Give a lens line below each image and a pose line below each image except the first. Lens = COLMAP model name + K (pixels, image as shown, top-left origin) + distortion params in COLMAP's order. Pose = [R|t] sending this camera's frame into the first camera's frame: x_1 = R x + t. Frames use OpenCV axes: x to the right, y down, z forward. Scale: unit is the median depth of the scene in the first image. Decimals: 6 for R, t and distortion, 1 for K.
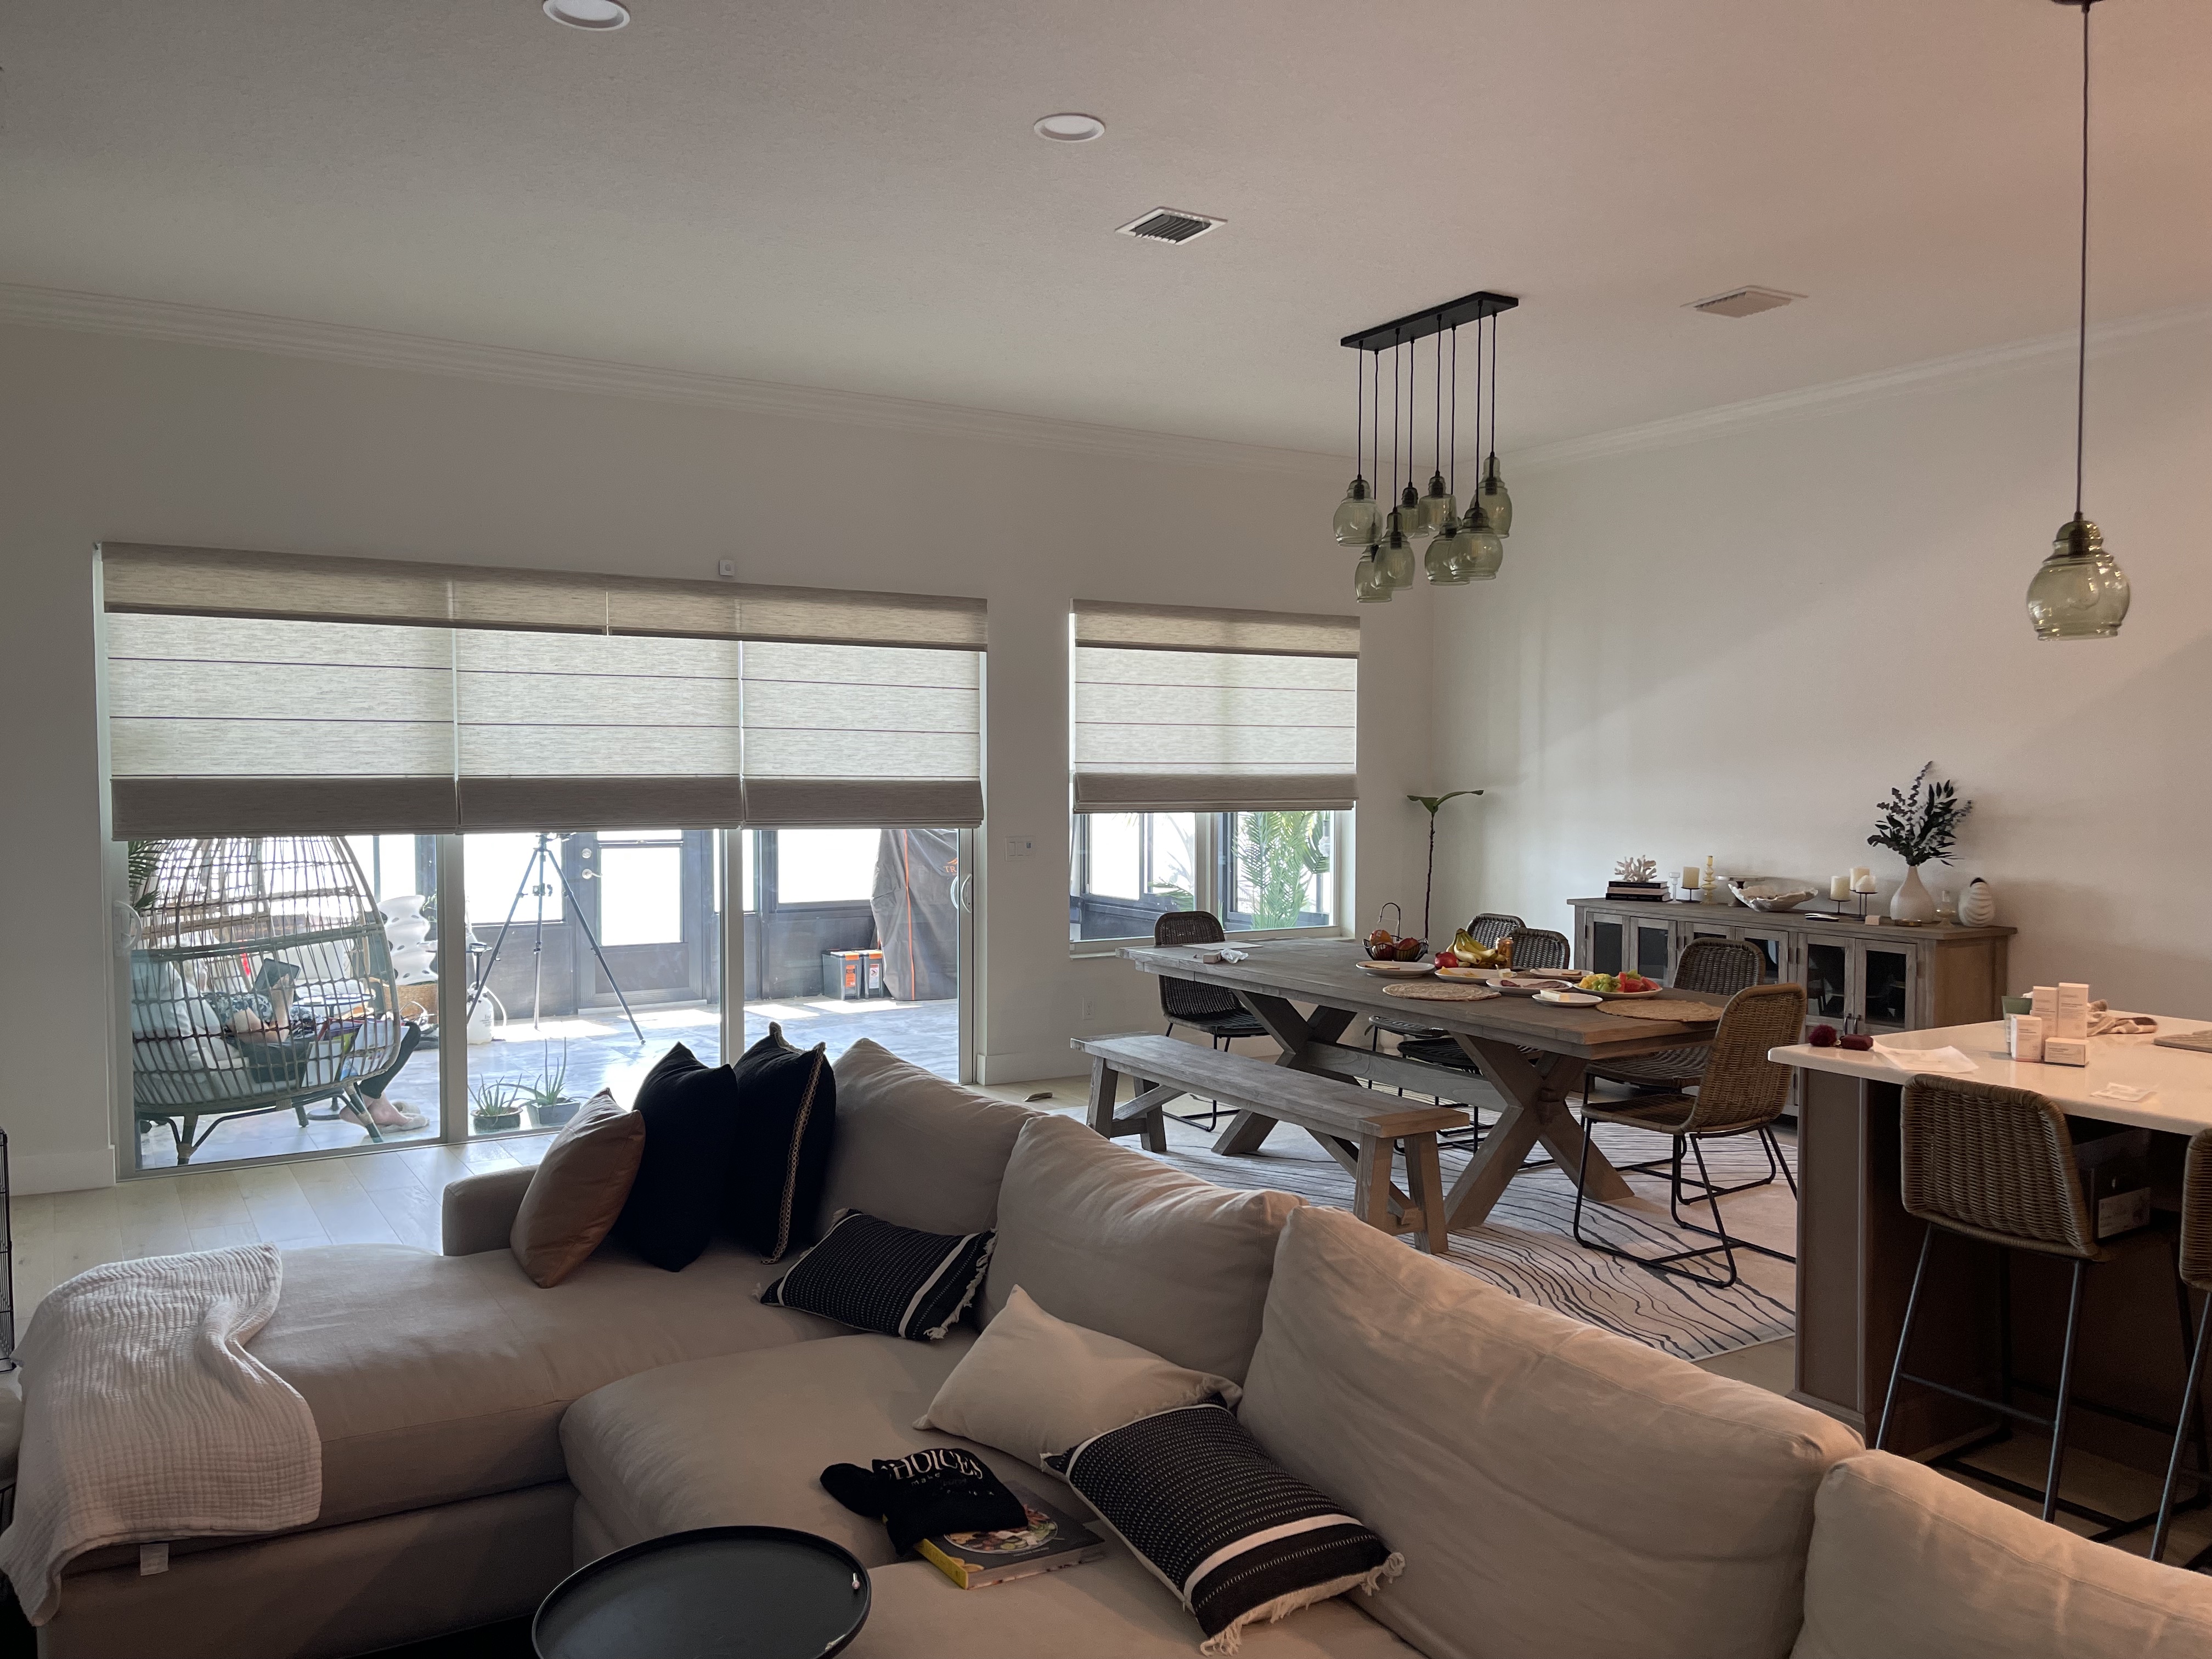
lens RADIAL K [[1659.3, 0, 1106.0], [0, 1659.3, 829.5], [0, 0, 1]] dist [0.038238, 0.001152]
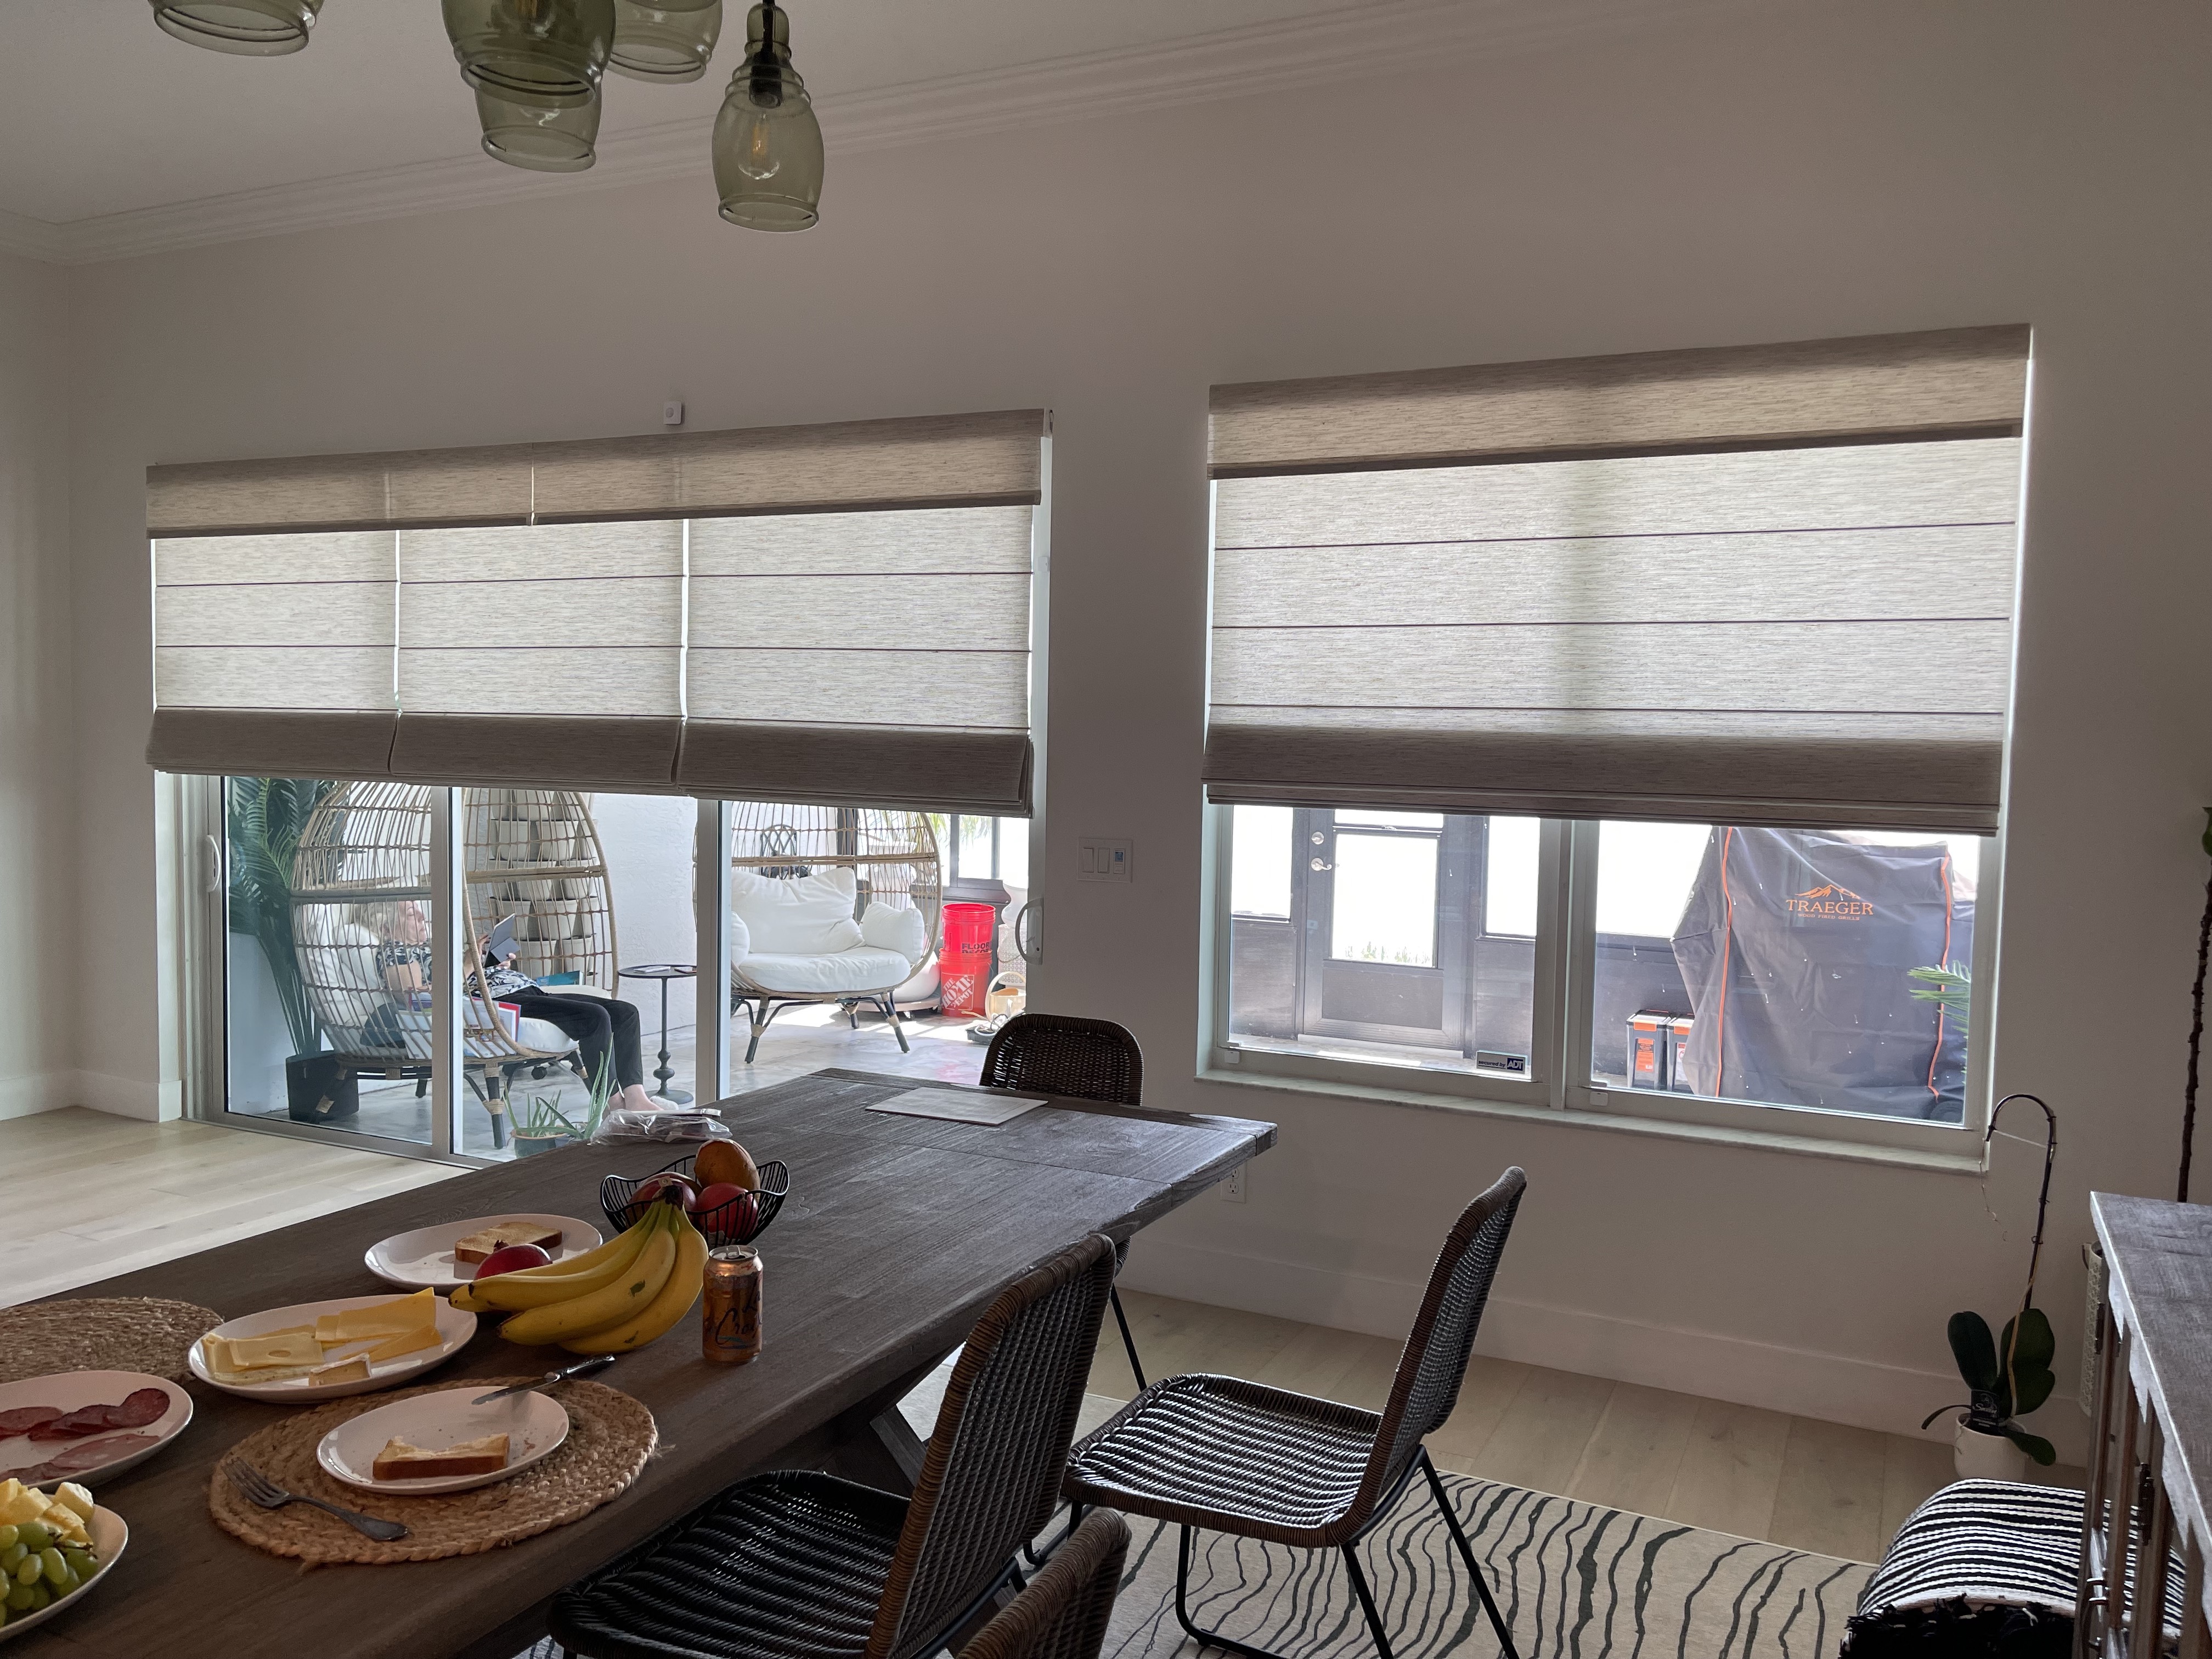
lens RADIAL K [[1659.3, 0, 1106.0], [0, 1659.3, 829.5], [0, 0, 1]] dist [0.038238, 0.001152]
pose [[0.549294, 0.059215, -0.833528, 0.420675], [-0.051977, 0.997976, 0.036644, -0.019673], [0.834011, 0.023196, 0.551260, 0.724435]]
